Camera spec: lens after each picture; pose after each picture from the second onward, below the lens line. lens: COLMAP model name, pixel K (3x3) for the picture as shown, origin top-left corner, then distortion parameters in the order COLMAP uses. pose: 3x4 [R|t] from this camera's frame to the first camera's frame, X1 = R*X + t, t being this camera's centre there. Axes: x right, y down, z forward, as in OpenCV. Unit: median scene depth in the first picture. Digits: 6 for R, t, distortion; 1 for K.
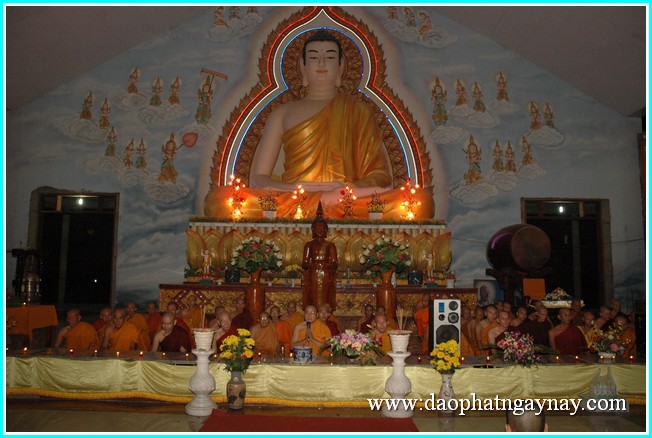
lens RADIAL K [[506.7, 0, 326.4], [0, 506.7, 221.6], [0, 0, 1]] dist [-0.125701, 0.054772]
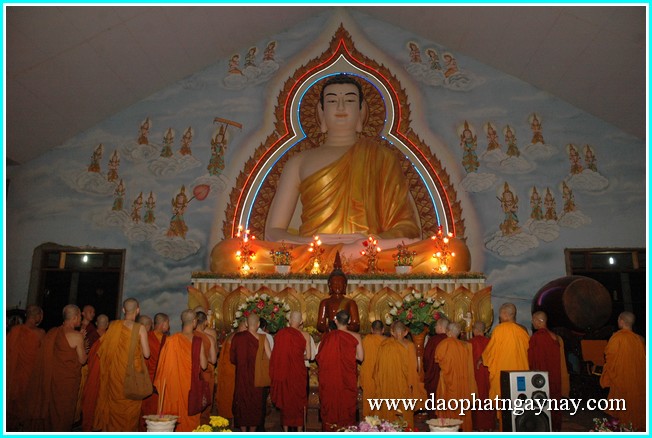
lens RADIAL K [[506.7, 0, 326.7], [0, 506.7, 225.4], [0, 0, 1]] dist [-0.125701, 0.054772]
pose [[0.998589, -0.015296, -0.050846, 0.007667], [0.009354, 0.993309, -0.115107, 0.008472], [0.052267, 0.114469, 0.992051, 0.087860]]
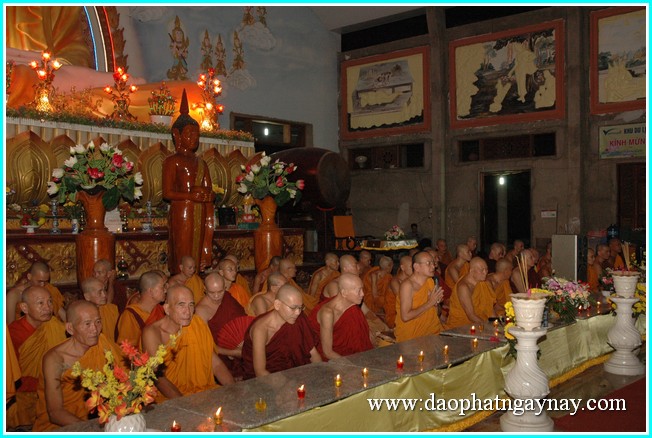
lens RADIAL K [[684.7, 0, 327.6], [0, 684.7, 217.1], [0, 0, 1]] dist [-0.012422, 0.000000]
pose [[0.646220, -0.015070, 0.763003, -0.315192], [-0.066911, 0.994836, 0.076319, 0.021844], [-0.760213, -0.100372, 0.641874, 0.196040]]
